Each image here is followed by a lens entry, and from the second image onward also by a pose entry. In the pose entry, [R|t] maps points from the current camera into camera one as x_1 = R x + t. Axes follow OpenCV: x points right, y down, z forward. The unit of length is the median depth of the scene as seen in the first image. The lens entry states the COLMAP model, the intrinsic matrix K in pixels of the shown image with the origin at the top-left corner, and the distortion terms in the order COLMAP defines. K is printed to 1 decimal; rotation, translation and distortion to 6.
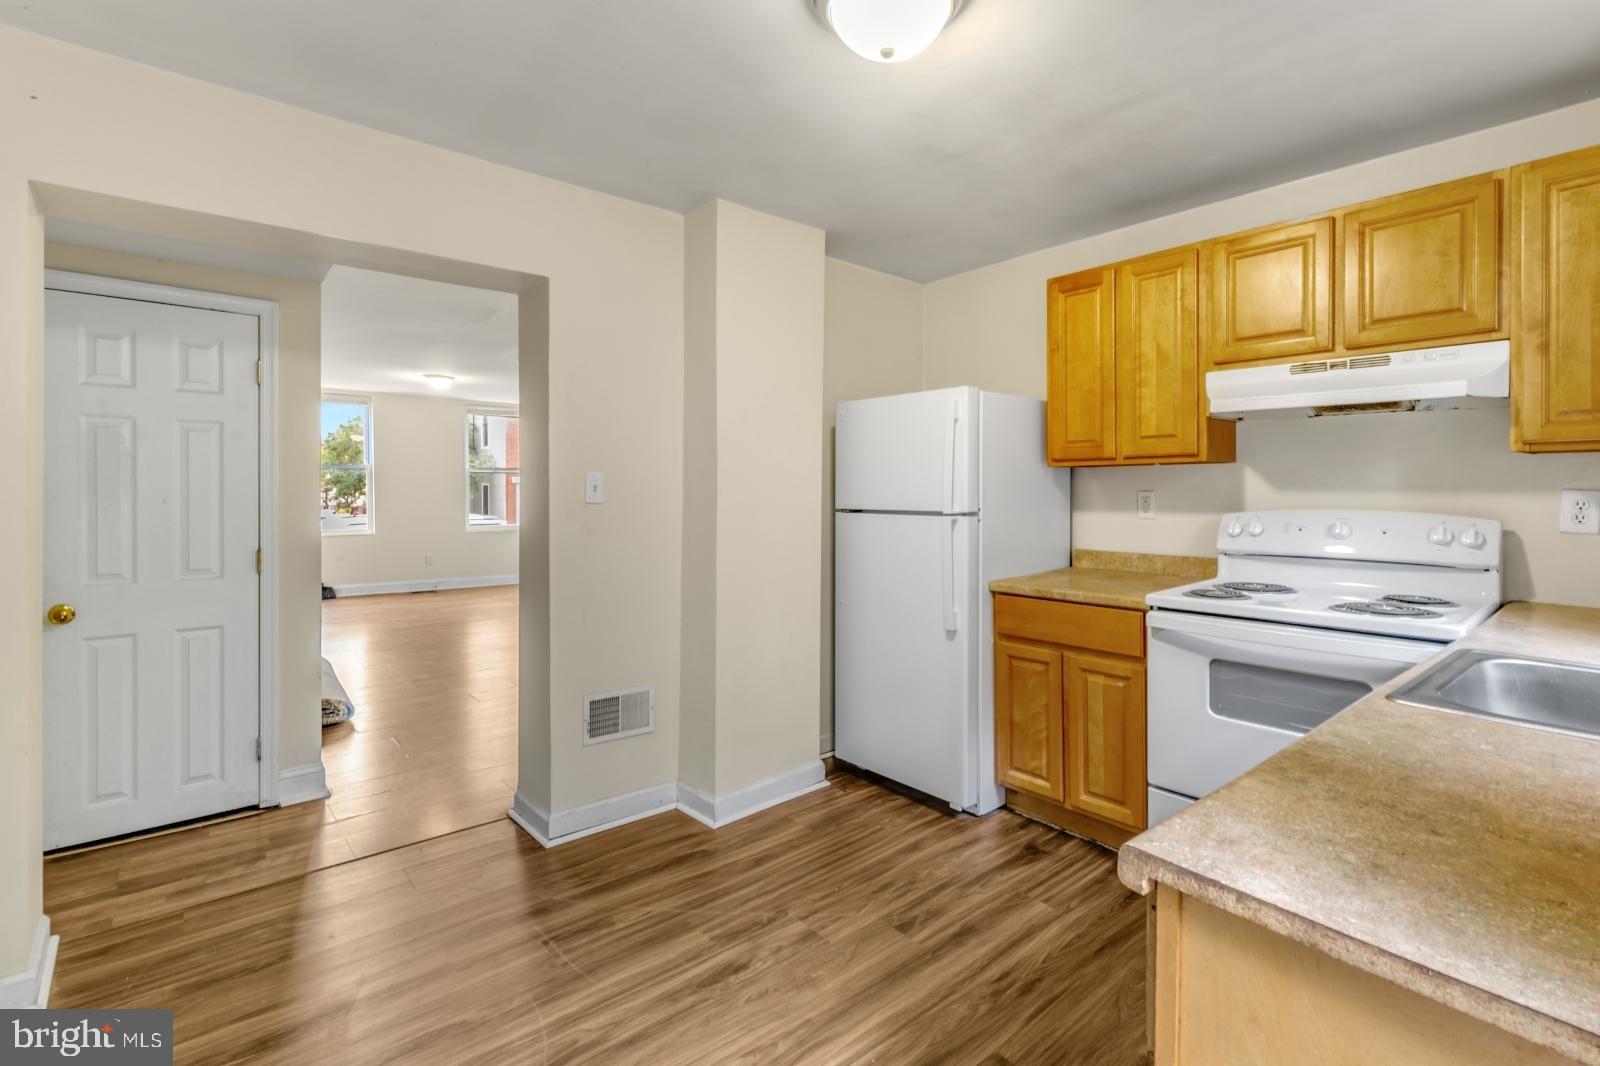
lens RADIAL K [[725.4, 0, 799.8], [0, 725.4, 496.5], [0, 0, 1]] dist [-0.000255, -0.000039]
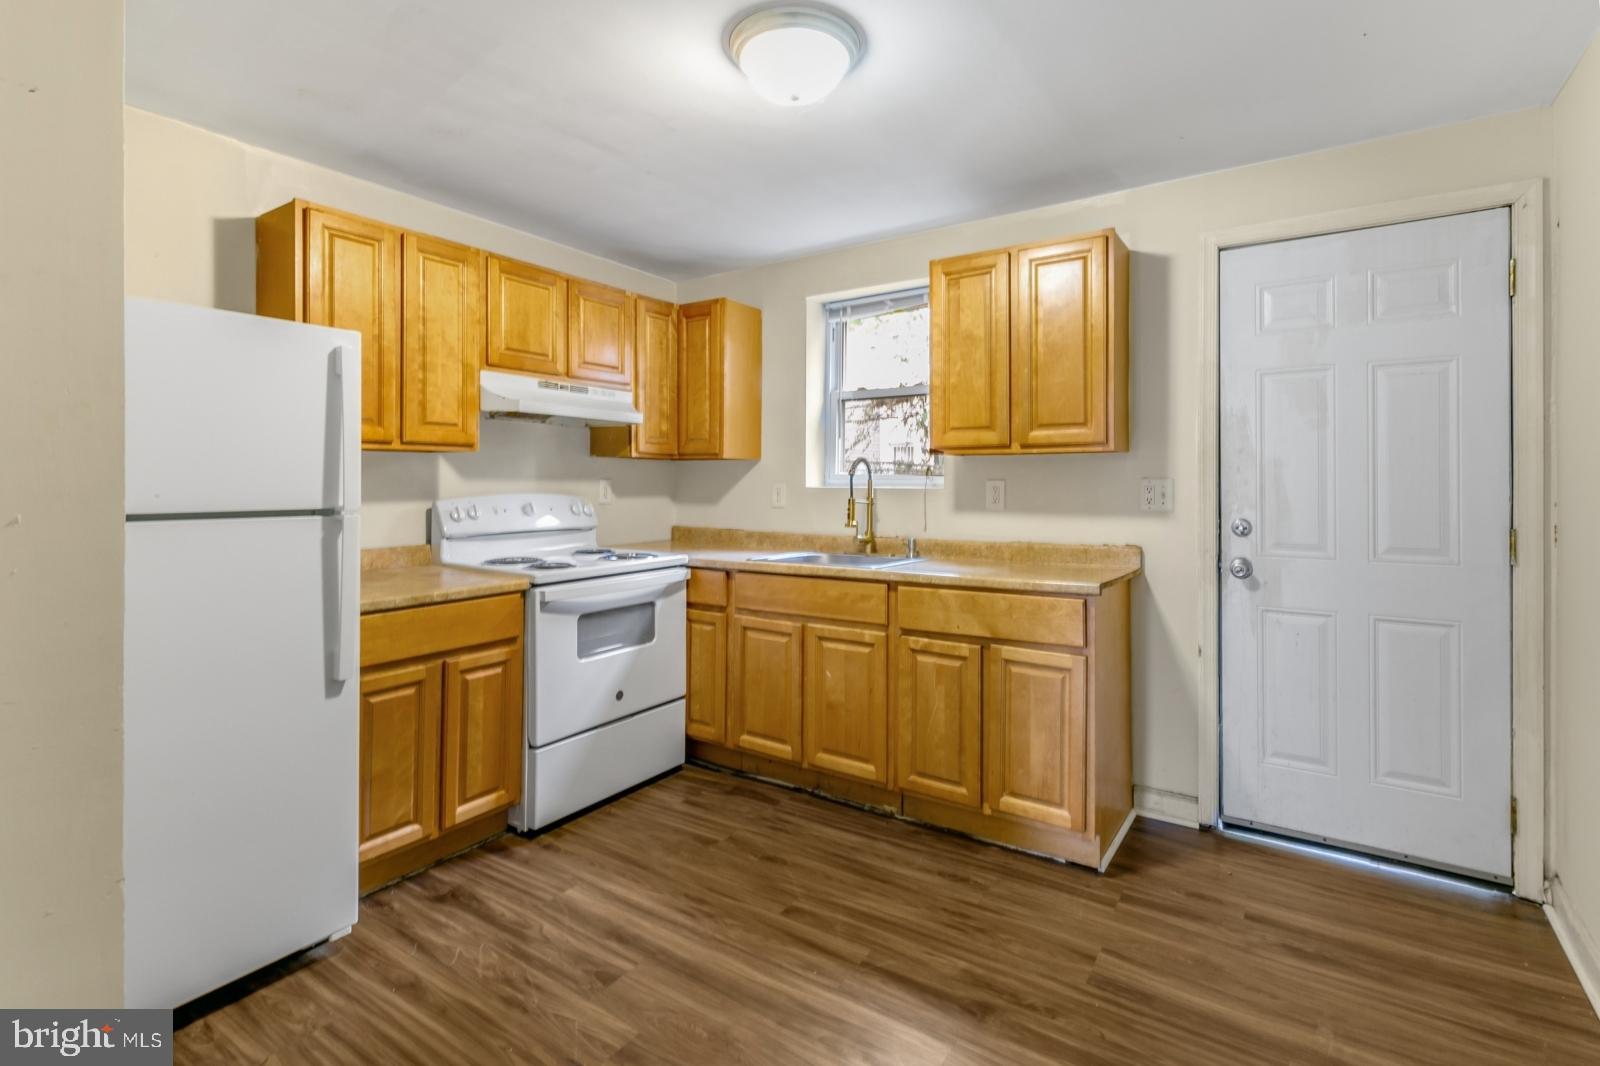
lens RADIAL K [[762.6, 0, 801.6], [0, 762.6, 477.8], [0, 0, 1]] dist [-0.000232, -0.000389]
pose [[-0.271511, 0.004700, 0.962424, -0.703858], [0.009163, 0.999955, -0.002298, -0.002763], [-0.962392, 0.008195, -0.271542, 0.890477]]
